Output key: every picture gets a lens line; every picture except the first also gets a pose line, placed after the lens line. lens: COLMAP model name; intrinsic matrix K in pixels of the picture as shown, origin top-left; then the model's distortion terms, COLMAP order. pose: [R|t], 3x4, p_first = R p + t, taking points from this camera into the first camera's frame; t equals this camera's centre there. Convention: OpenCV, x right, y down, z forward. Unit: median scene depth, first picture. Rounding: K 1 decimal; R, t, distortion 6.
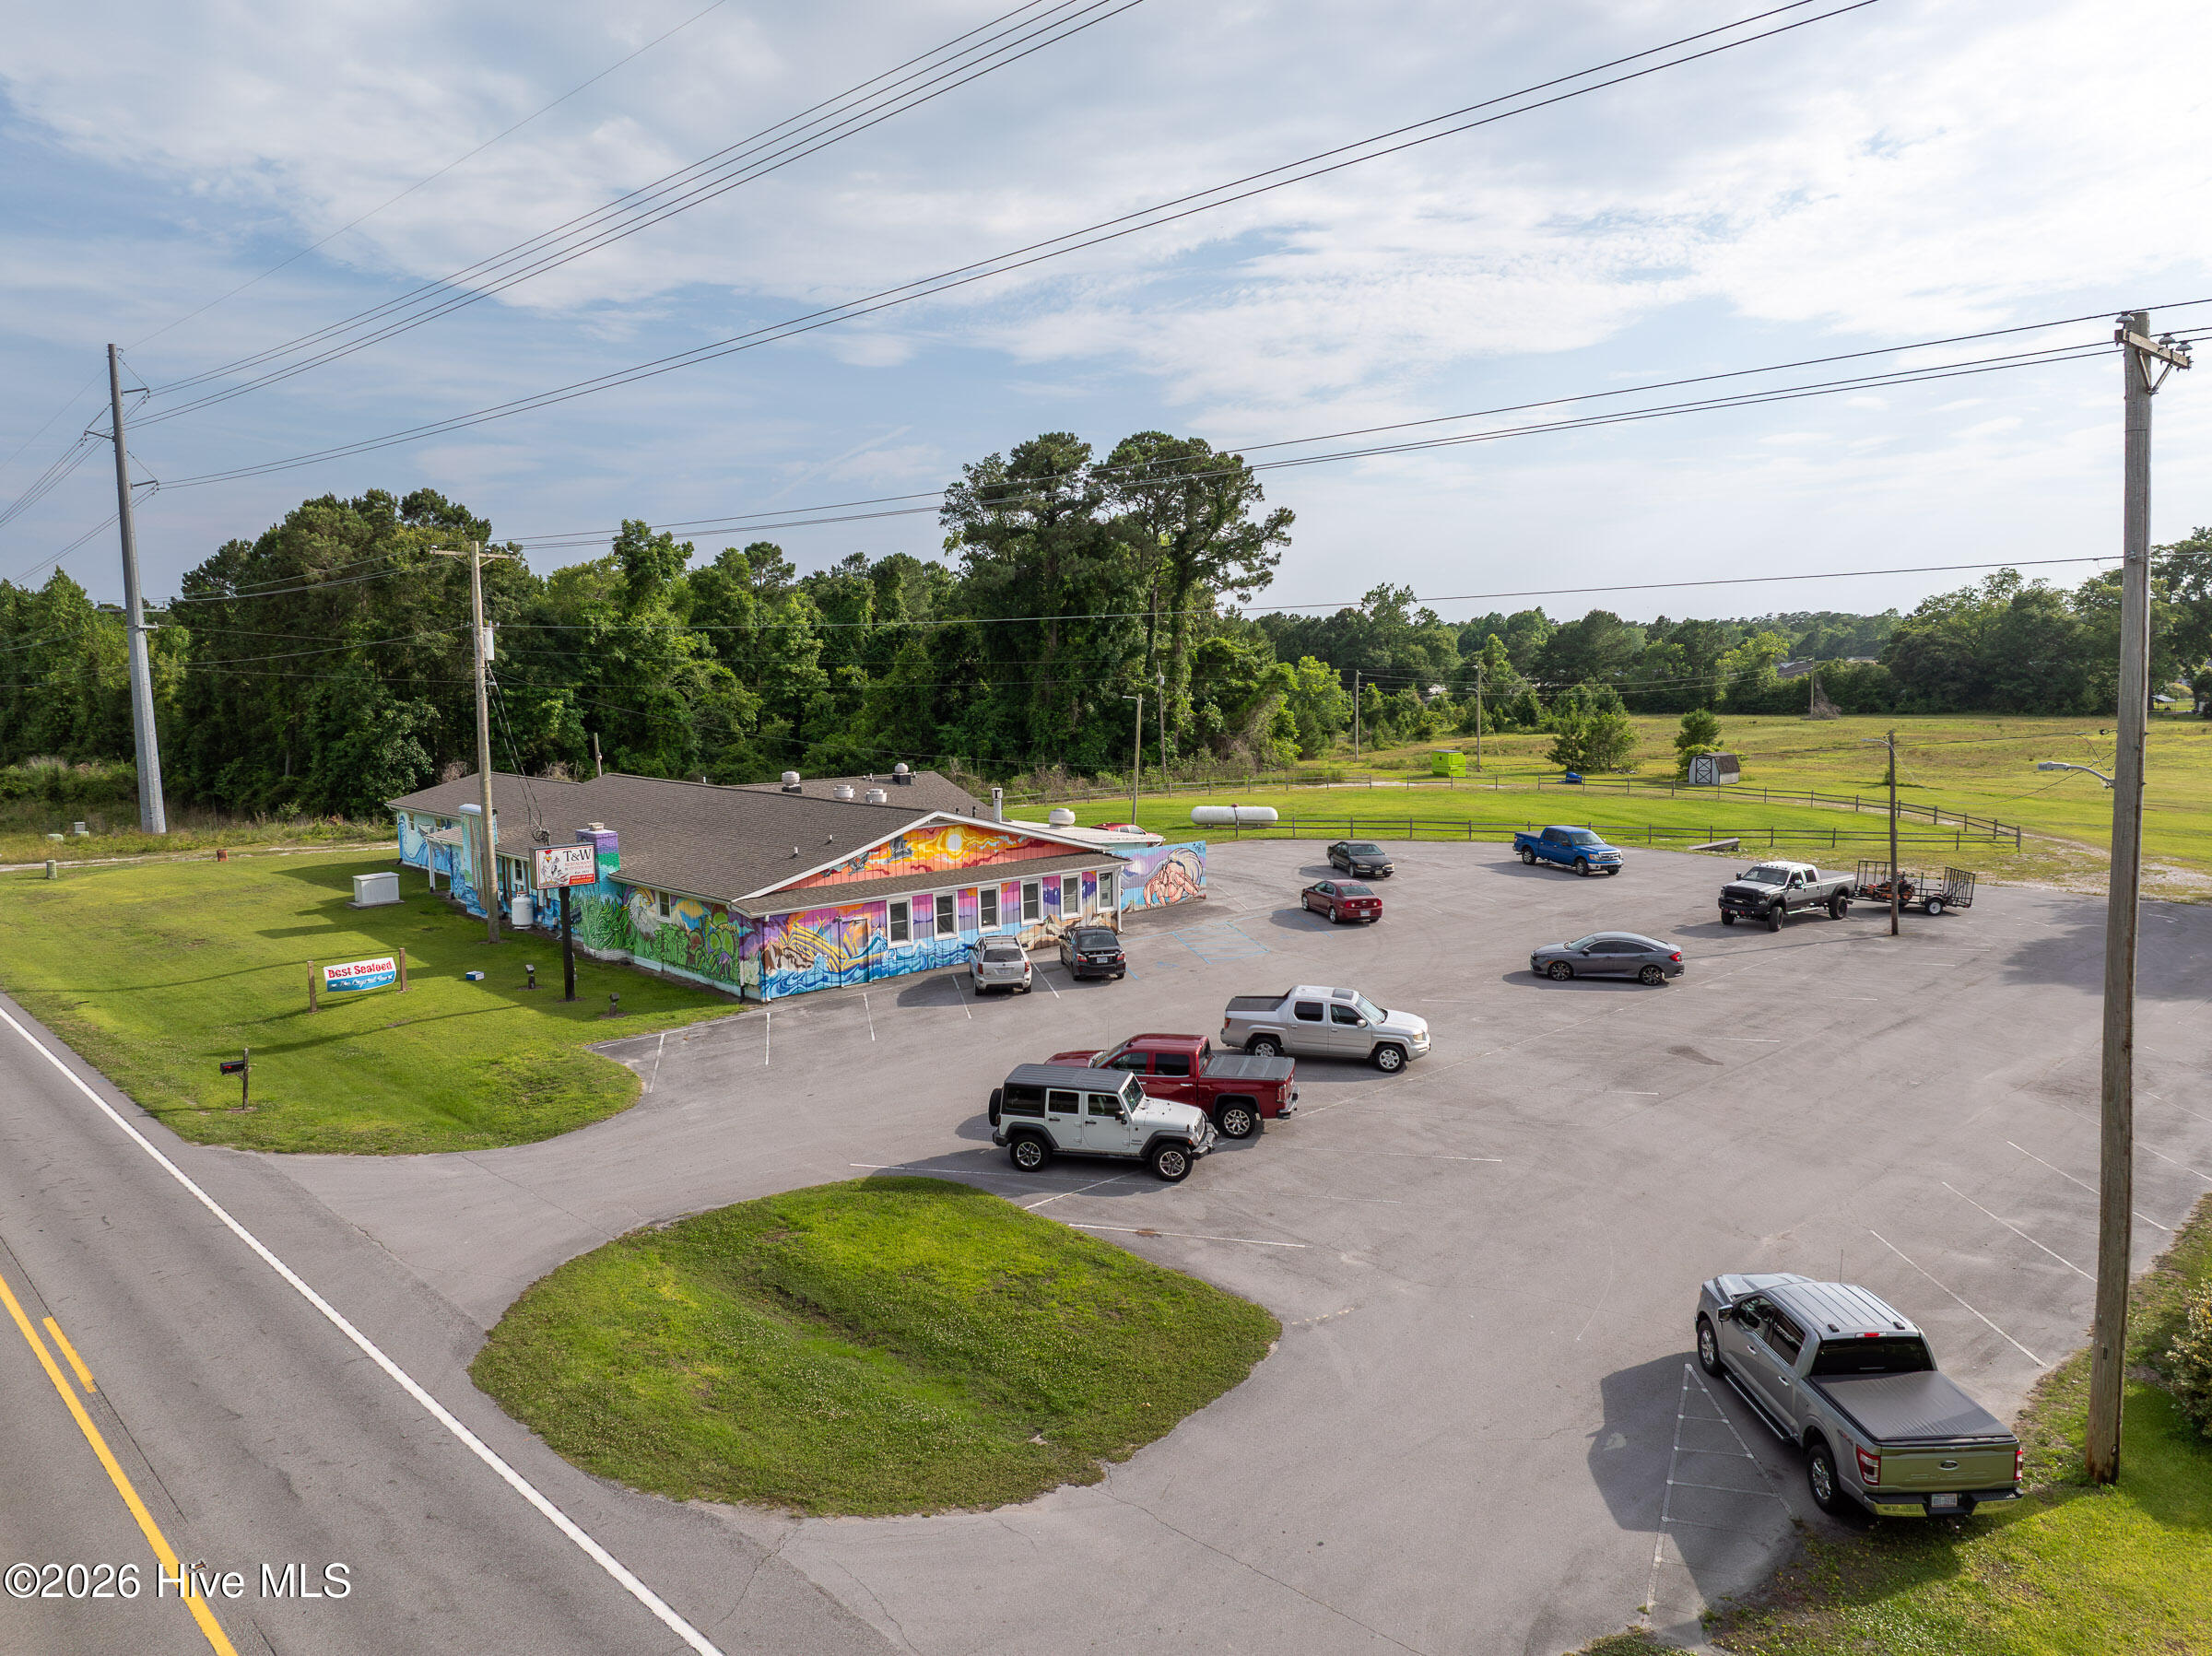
lens RADIAL K [[1560.1, 0, 1121.6], [0, 1560.1, 818.2], [0, 0, 1]] dist [-0.033120, -0.003201]
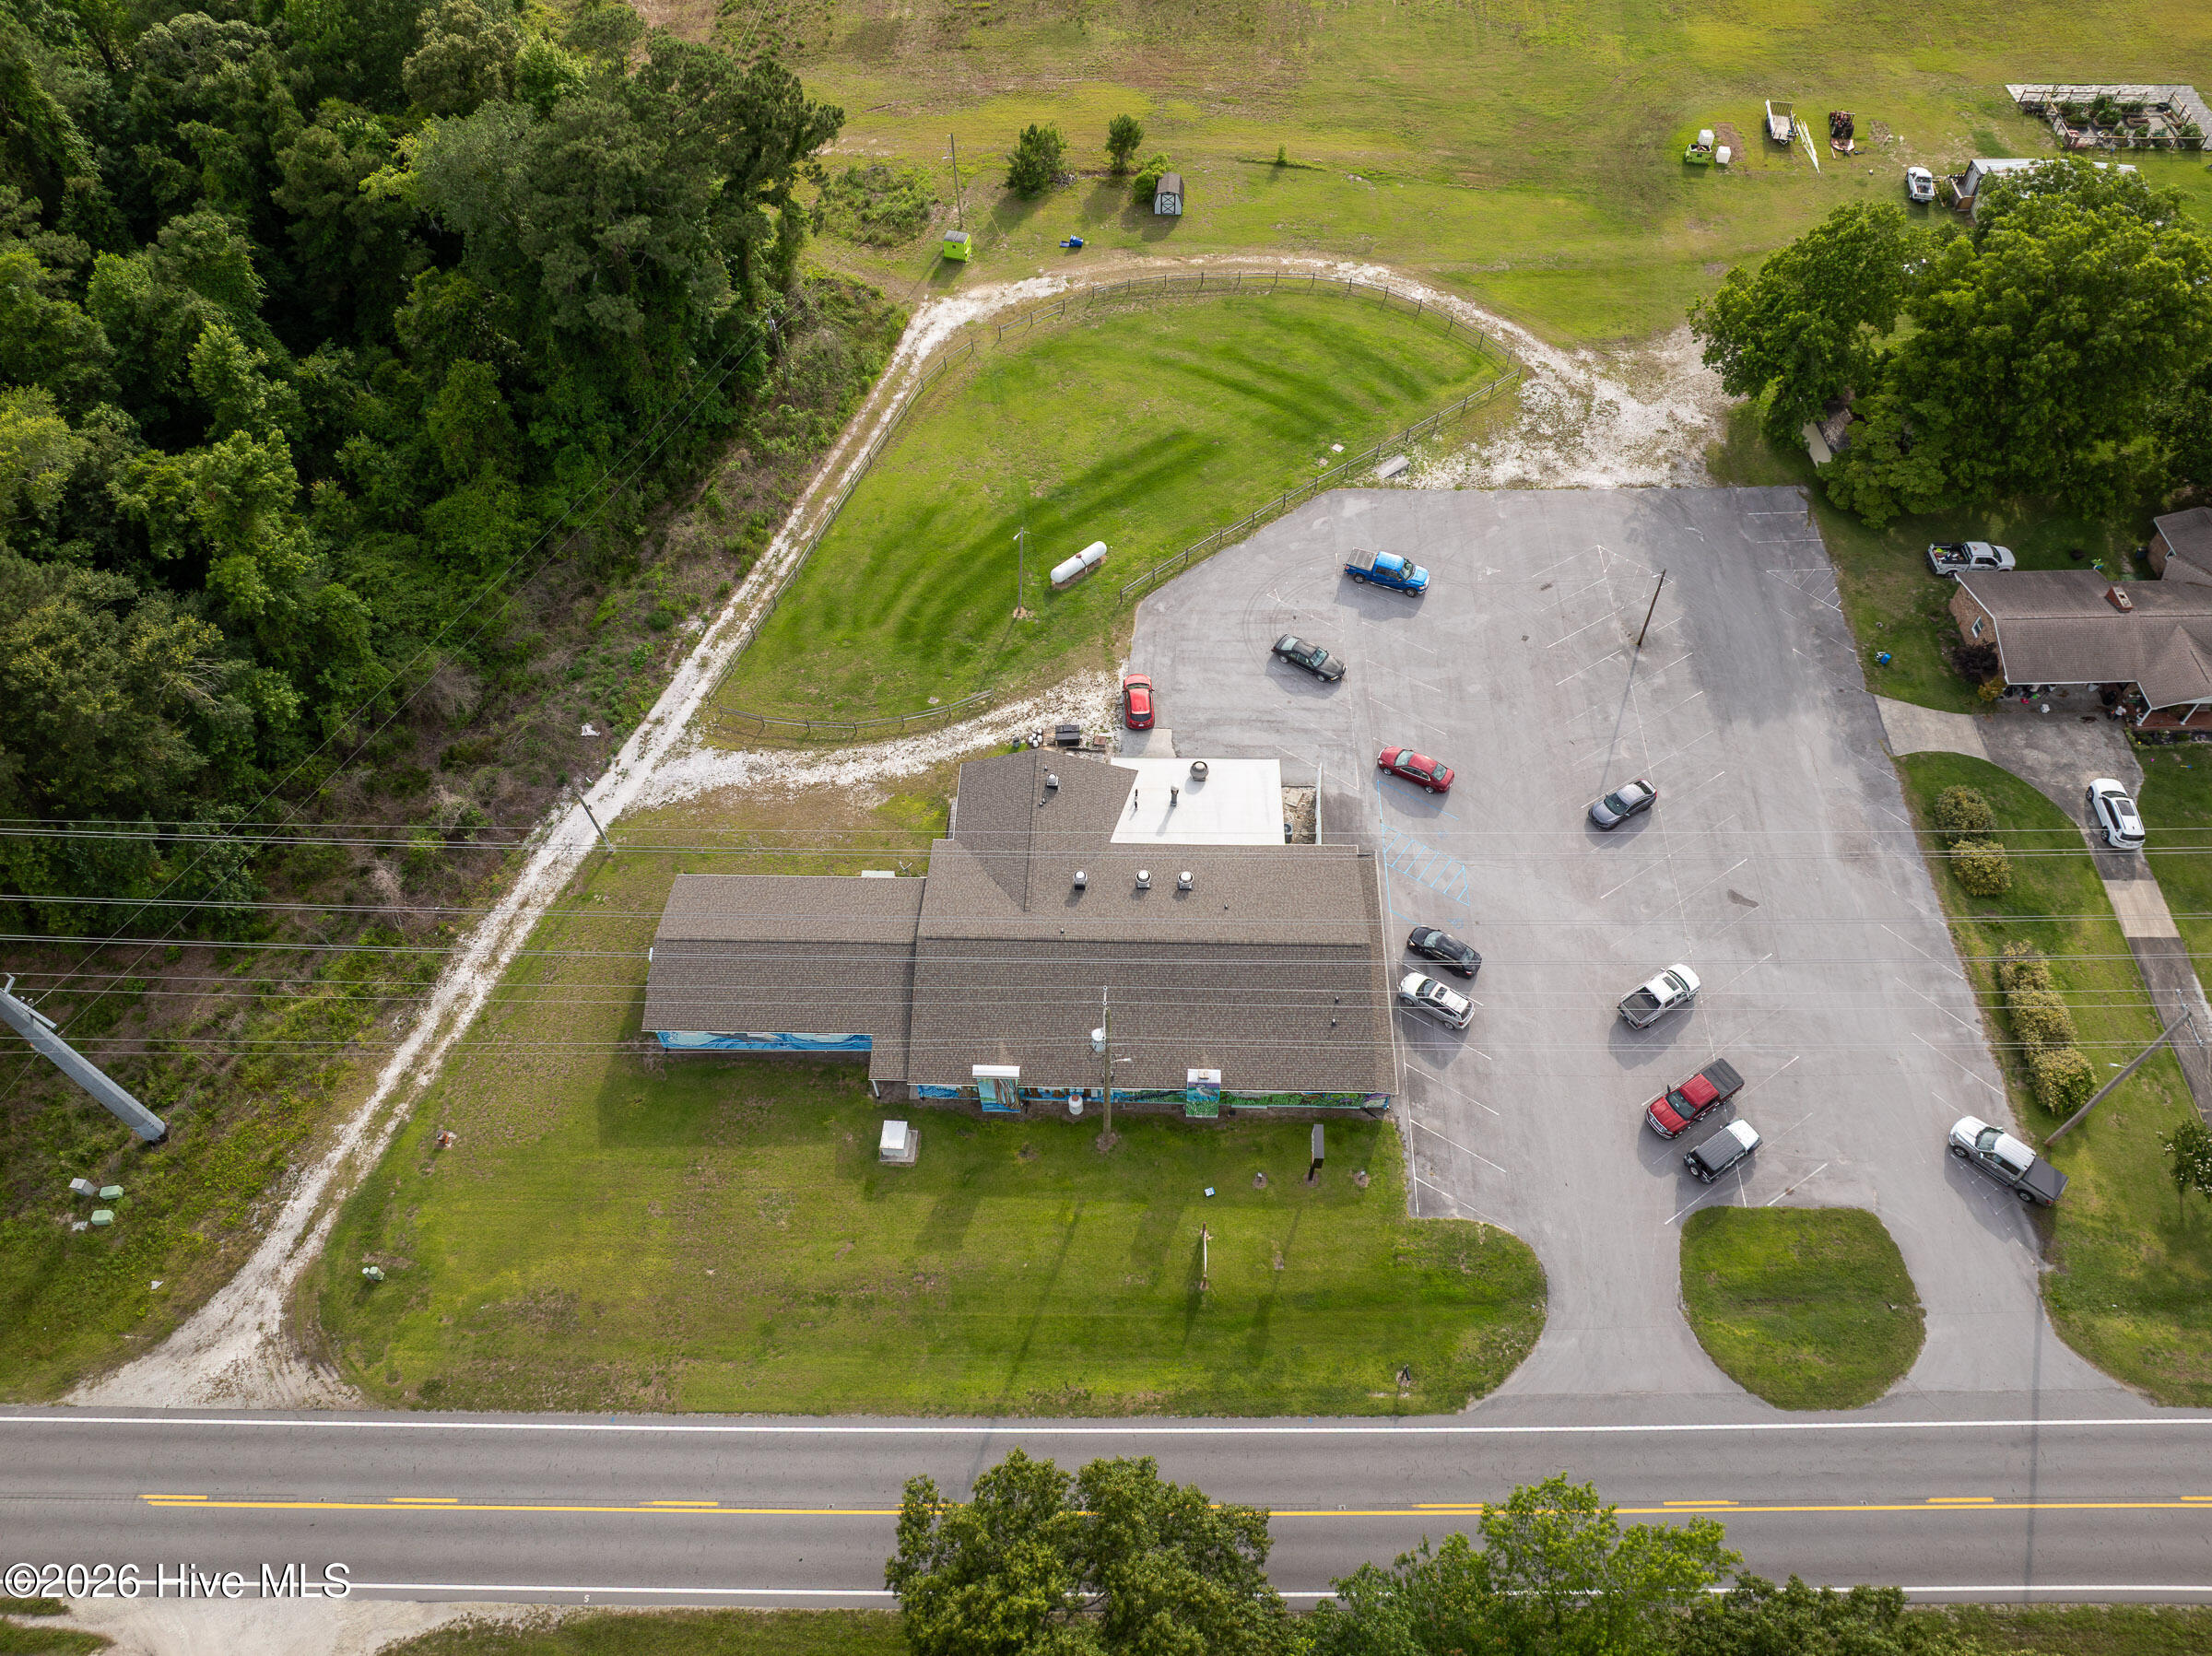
lens RADIAL K [[1560.1, 0, 1121.1], [0, 1560.1, 808.8], [0, 0, 1]] dist [-0.033120, -0.003201]
pose [[0.702959, -0.570081, 0.425273, -0.896488], [0.080573, 0.657922, 0.748764, -1.315534], [-0.706652, -0.492085, 0.508425, 0.411831]]
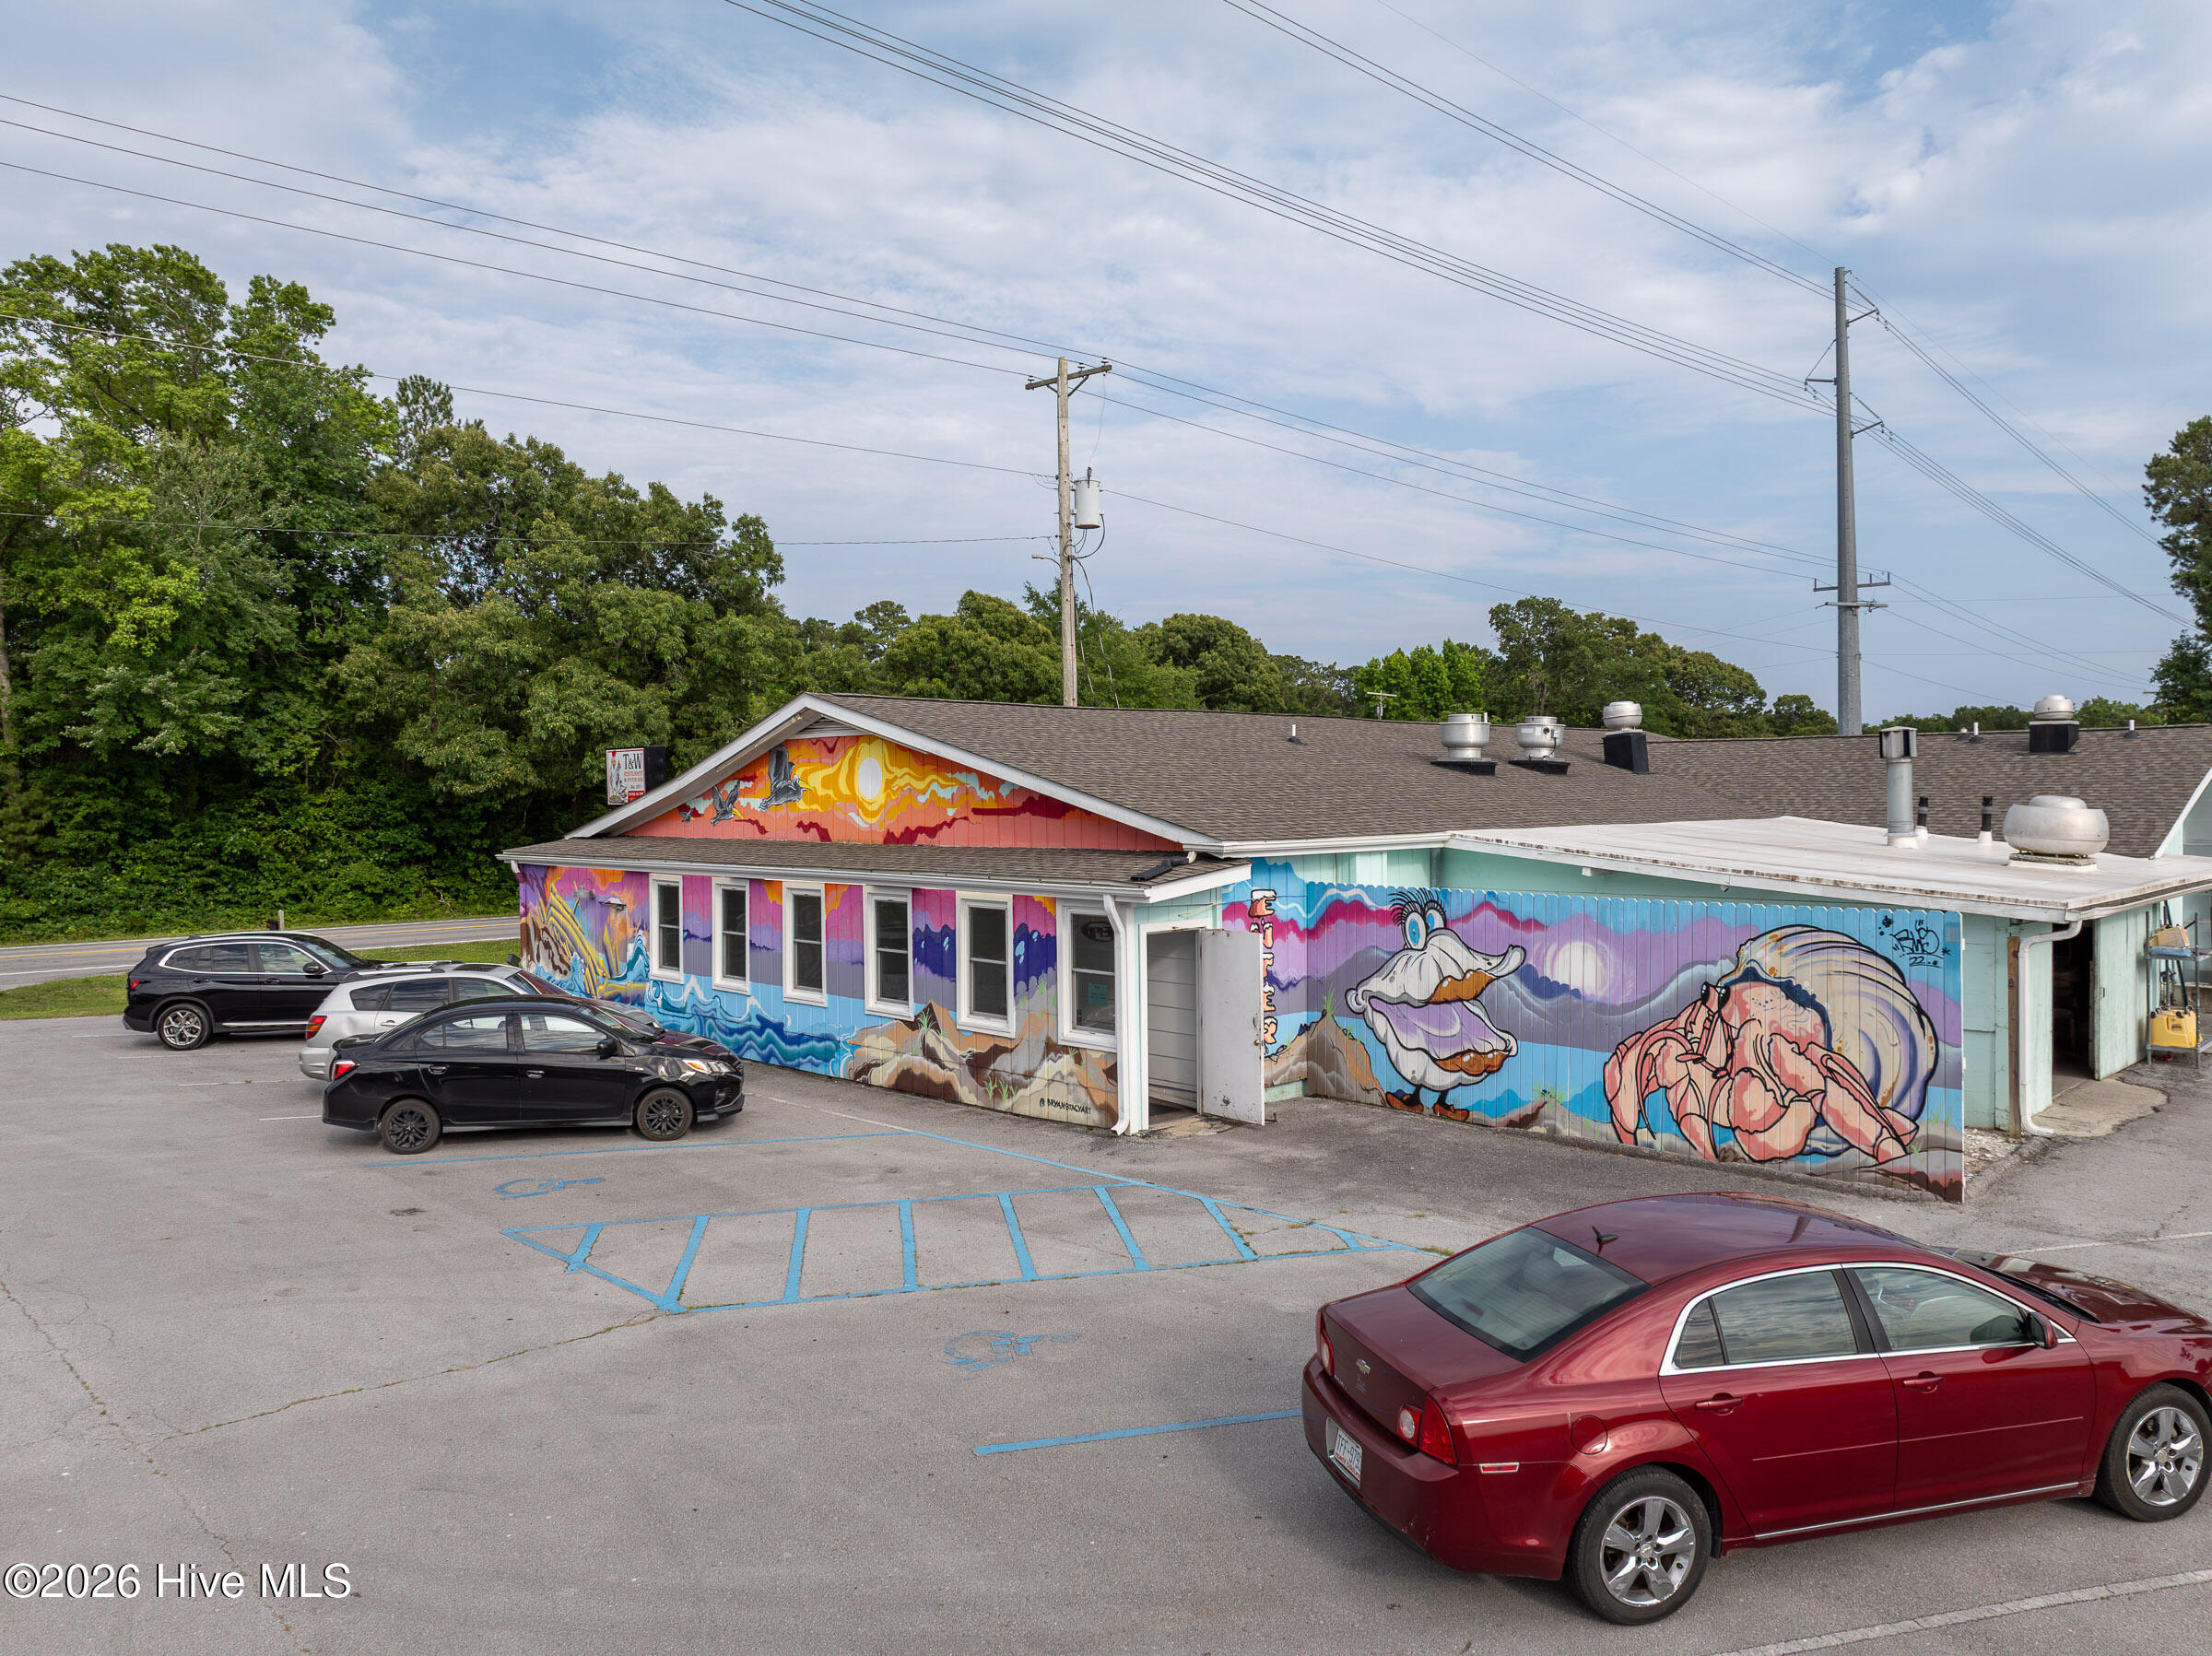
lens RADIAL K [[1560.1, 0, 1106.5], [0, 1560.1, 816.7], [0, 0, 1]] dist [-0.033120, -0.003201]
pose [[0.014612, 0.025259, -0.999574, 0.300639], [-0.098326, 0.994872, 0.023703, 0.009822], [0.995047, 0.097937, 0.017021, 1.052810]]
